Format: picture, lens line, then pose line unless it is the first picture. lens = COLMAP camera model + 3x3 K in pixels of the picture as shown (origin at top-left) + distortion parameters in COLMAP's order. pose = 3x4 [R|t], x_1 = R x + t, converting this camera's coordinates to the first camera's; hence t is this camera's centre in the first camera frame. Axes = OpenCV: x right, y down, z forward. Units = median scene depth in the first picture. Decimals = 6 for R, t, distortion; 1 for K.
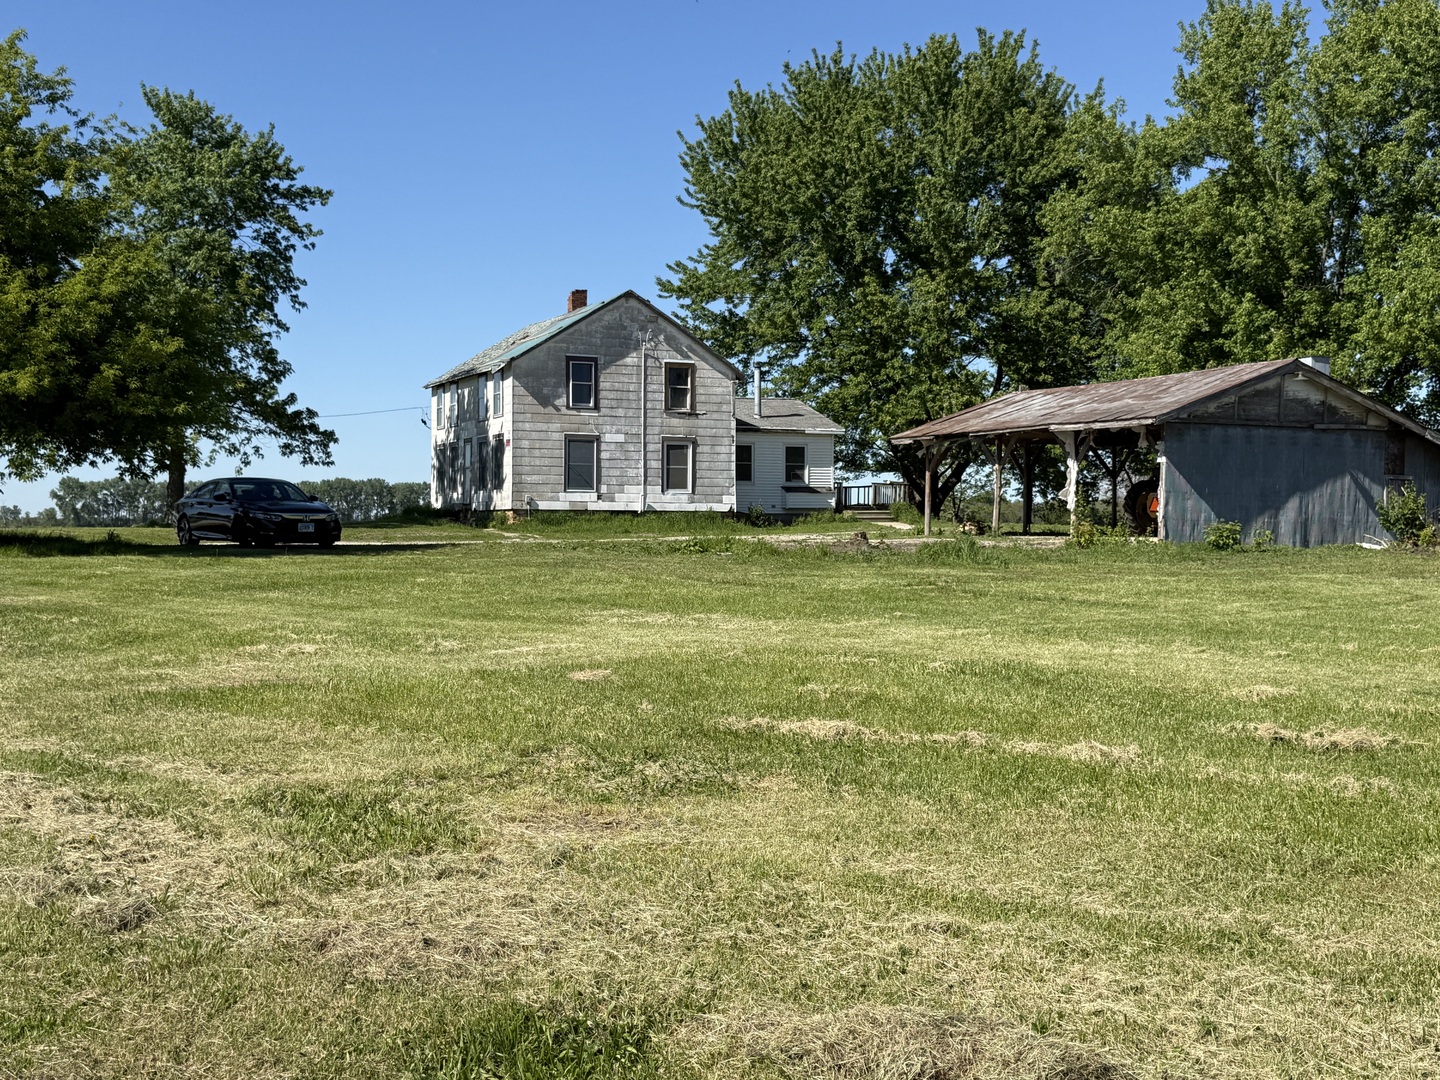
lens RADIAL K [[1700.2, 0, 715.0], [0, 1700.2, 536.0], [0, 0, 1]] dist [0.085474, 0.000000]
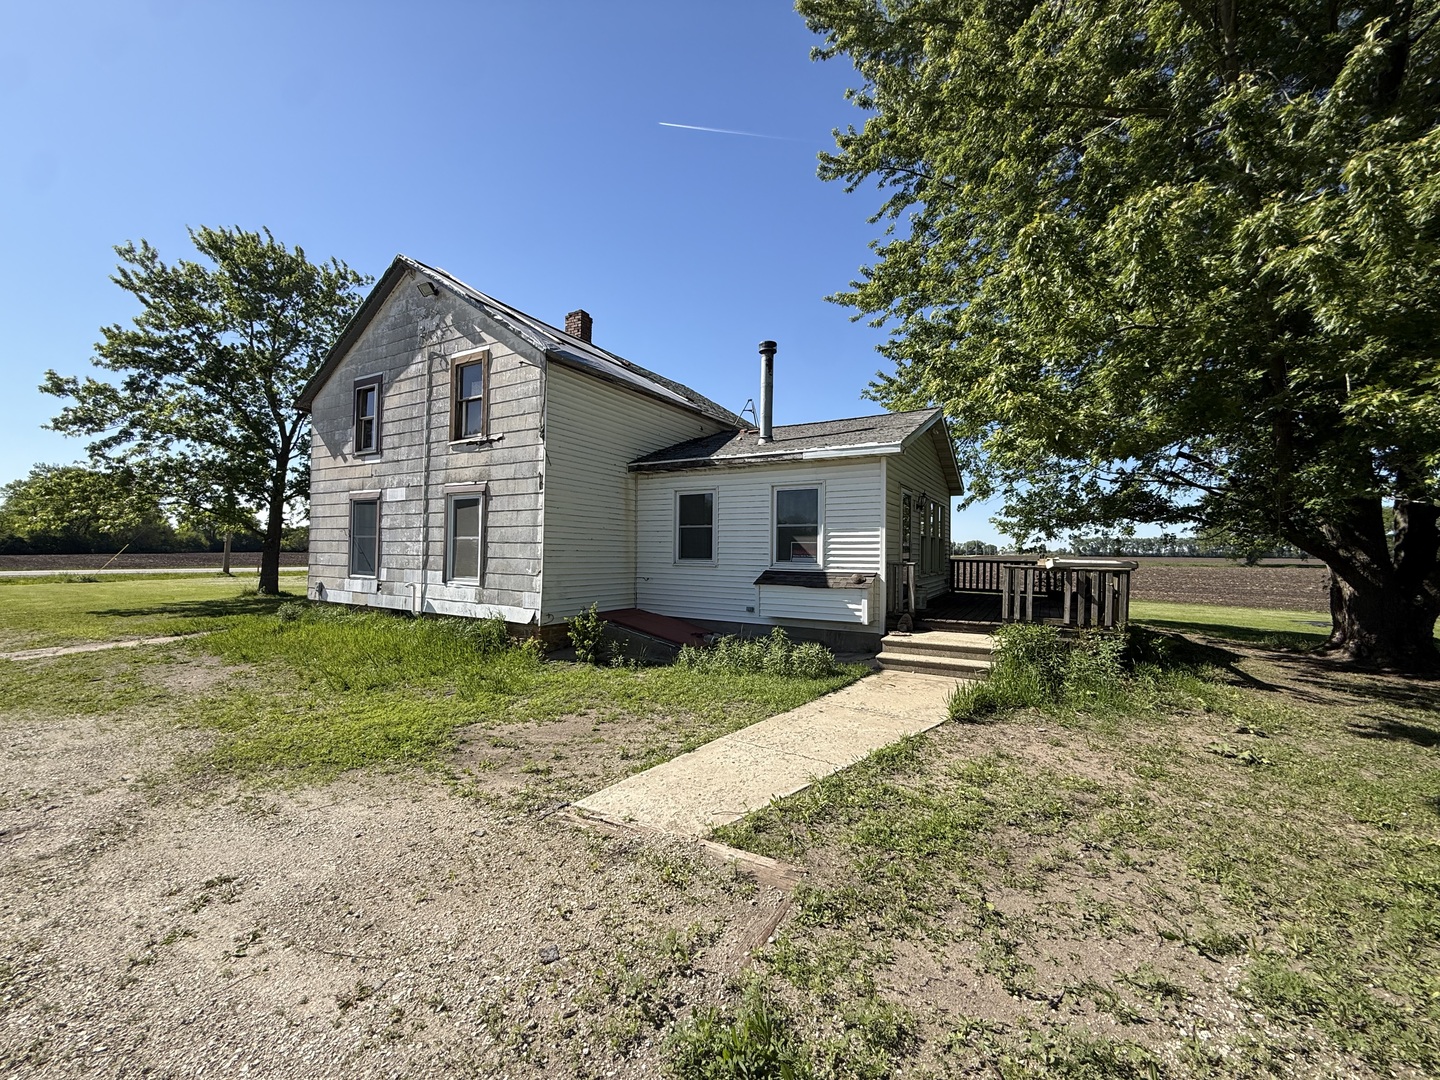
lens RADIAL K [[578.3, 0, 720.4], [0, 578.3, 547.5], [0, 0, 1]] dist [-0.010561, 0.000477]
pose [[0.562325, -0.000671, -0.826916, 1.136617], [-0.013006, 0.999869, -0.009656, -0.225931], [0.826814, 0.016184, 0.562242, 5.912537]]
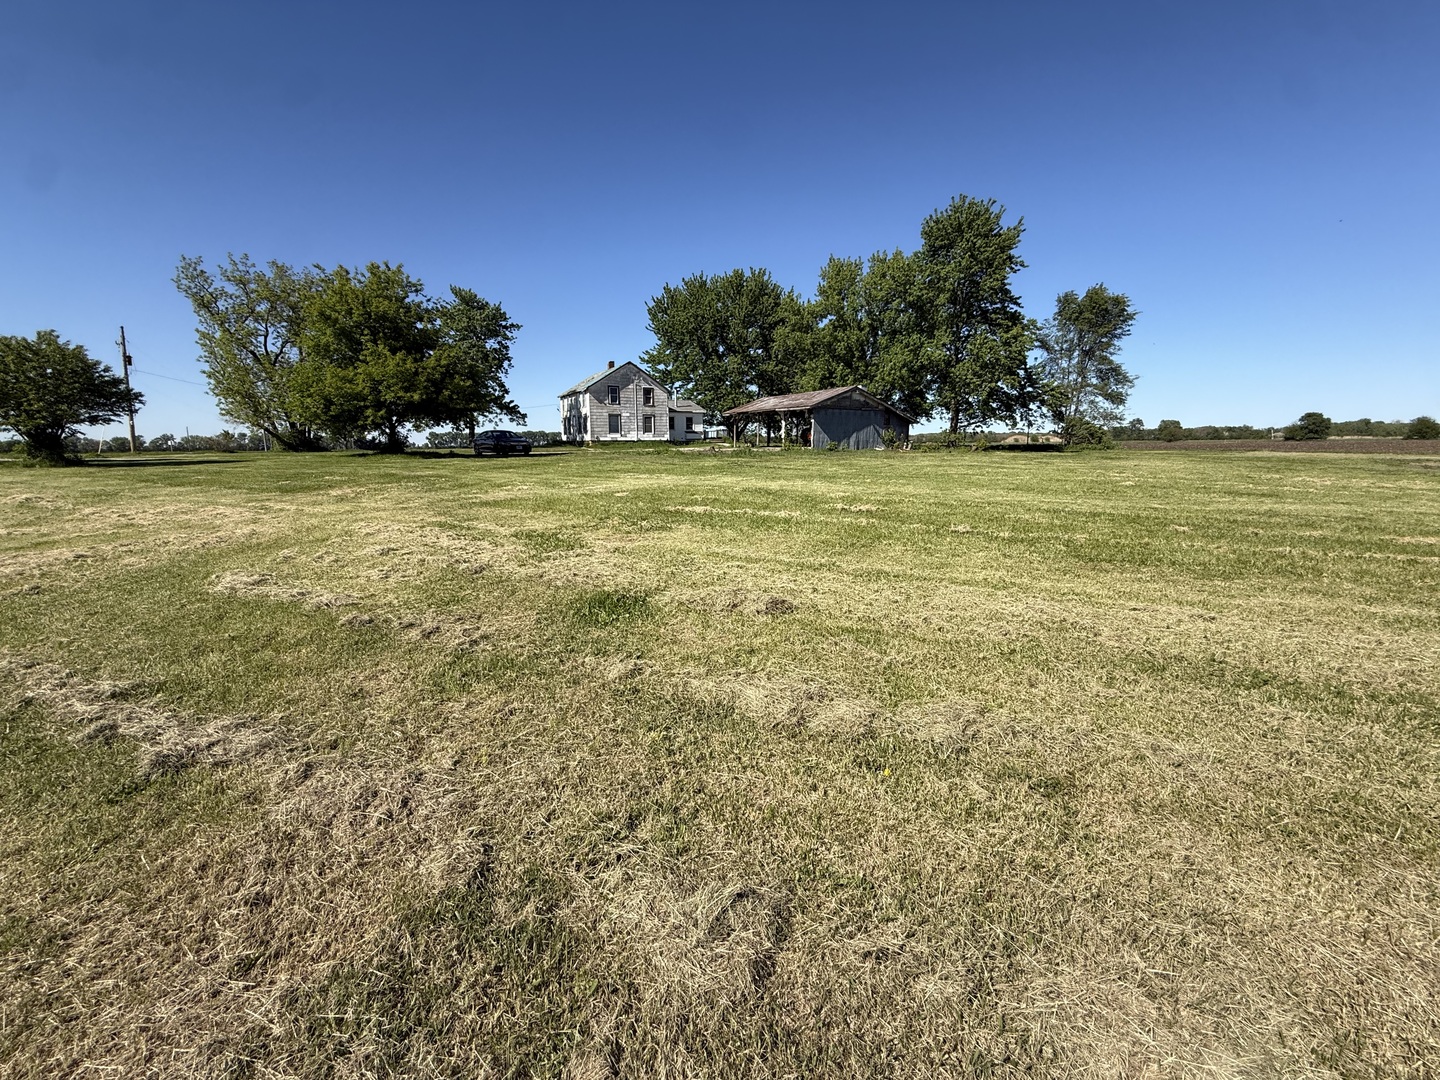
lens RADIAL K [[578.3, 0, 713.4], [0, 578.3, 543.7], [0, 0, 1]] dist [-0.010561, 0.000477]
pose [[0.996124, -0.027139, 0.083672, -0.000104], [0.013241, 0.986640, 0.162376, 0.001571], [-0.086961, -0.160639, 0.983175, -0.008930]]
